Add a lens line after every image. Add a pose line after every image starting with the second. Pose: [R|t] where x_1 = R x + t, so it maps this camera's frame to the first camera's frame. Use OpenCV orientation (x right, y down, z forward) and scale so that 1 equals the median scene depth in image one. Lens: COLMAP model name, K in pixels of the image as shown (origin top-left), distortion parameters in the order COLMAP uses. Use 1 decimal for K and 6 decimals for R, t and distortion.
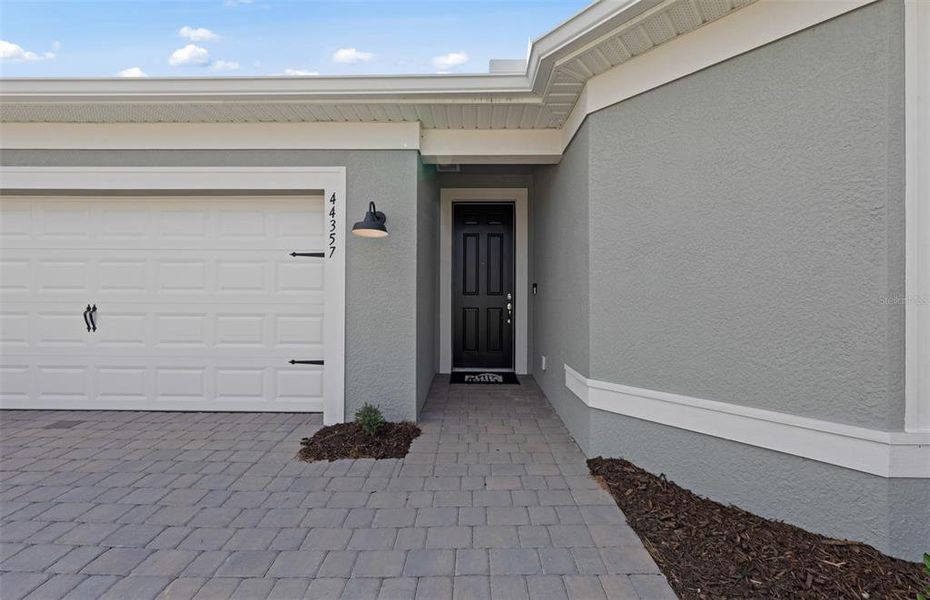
lens RADIAL K [[358.8, 0, 468.2], [0, 358.8, 297.8], [0, 0, 1]] dist [0.001861, 0.000039]
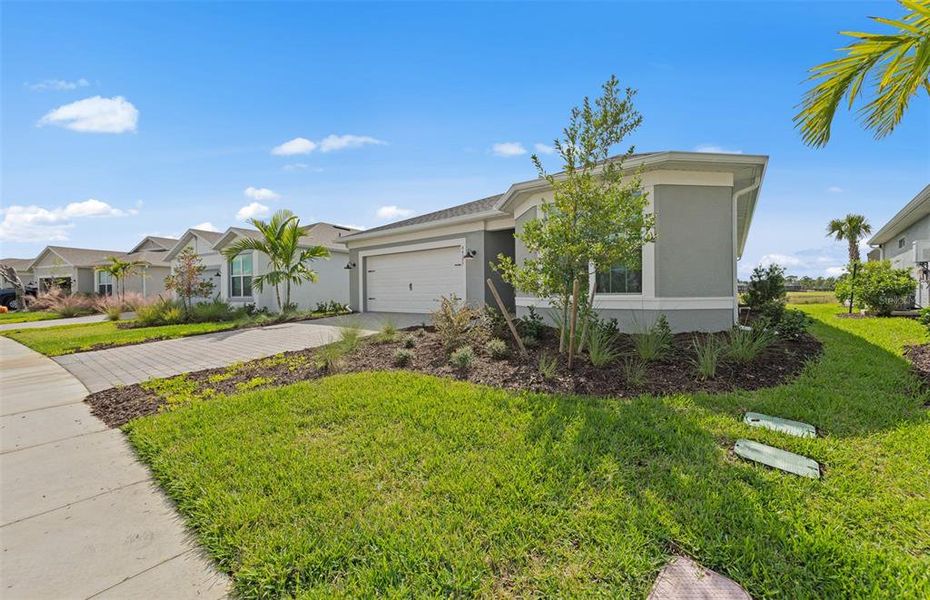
lens RADIAL K [[358.8, 0, 468.2], [0, 358.8, 297.8], [0, 0, 1]] dist [0.001861, 0.000039]
pose [[0.808552, -0.008661, -0.588361, 1.411297], [0.022972, 0.999594, 0.016853, 0.113515], [0.587977, -0.027142, 0.808422, -1.452156]]
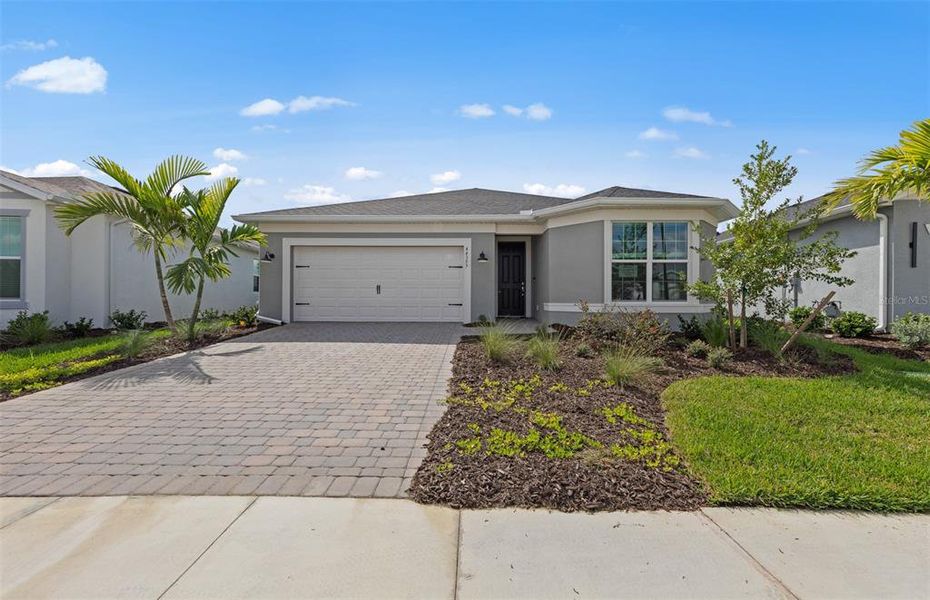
lens RADIAL K [[384.4, 0, 465.0], [0, 384.4, 300.0], [0, 0, 1]] dist [0.000178, -0.000002]
pose [[0.999996, -0.002113, -0.001639, -0.341752], [0.002119, 0.999992, 0.003363, 0.125662], [0.001632, -0.003367, 0.999993, -1.968992]]
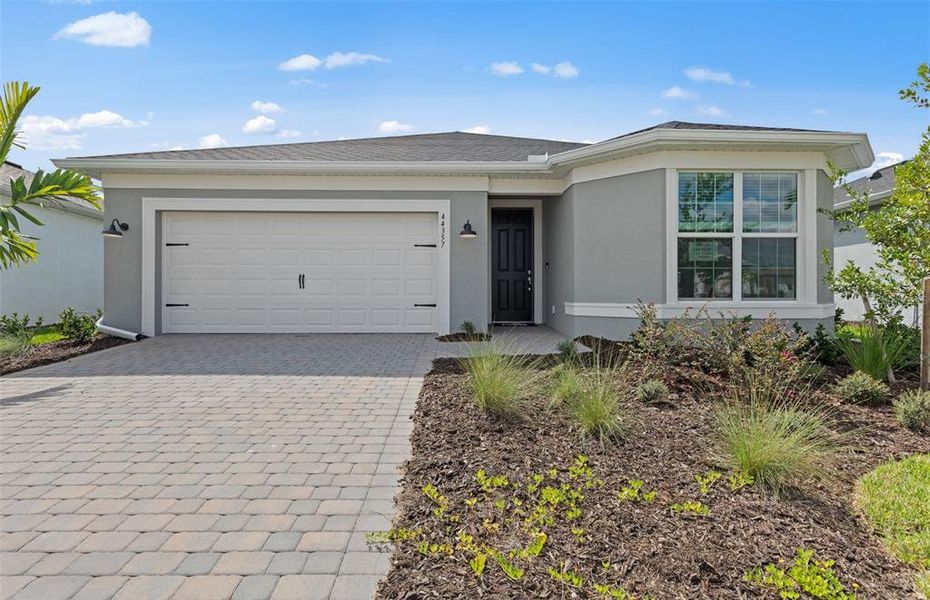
lens RADIAL K [[500.9, 0, 465.0], [0, 500.9, 300.0], [0, 0, 1]] dist [0.004395, 0.000256]
pose [[0.999170, -0.004865, 0.040443, -0.326434], [0.004310, 0.999896, 0.013795, 0.112940], [-0.040506, -0.013610, 0.999087, -1.453873]]
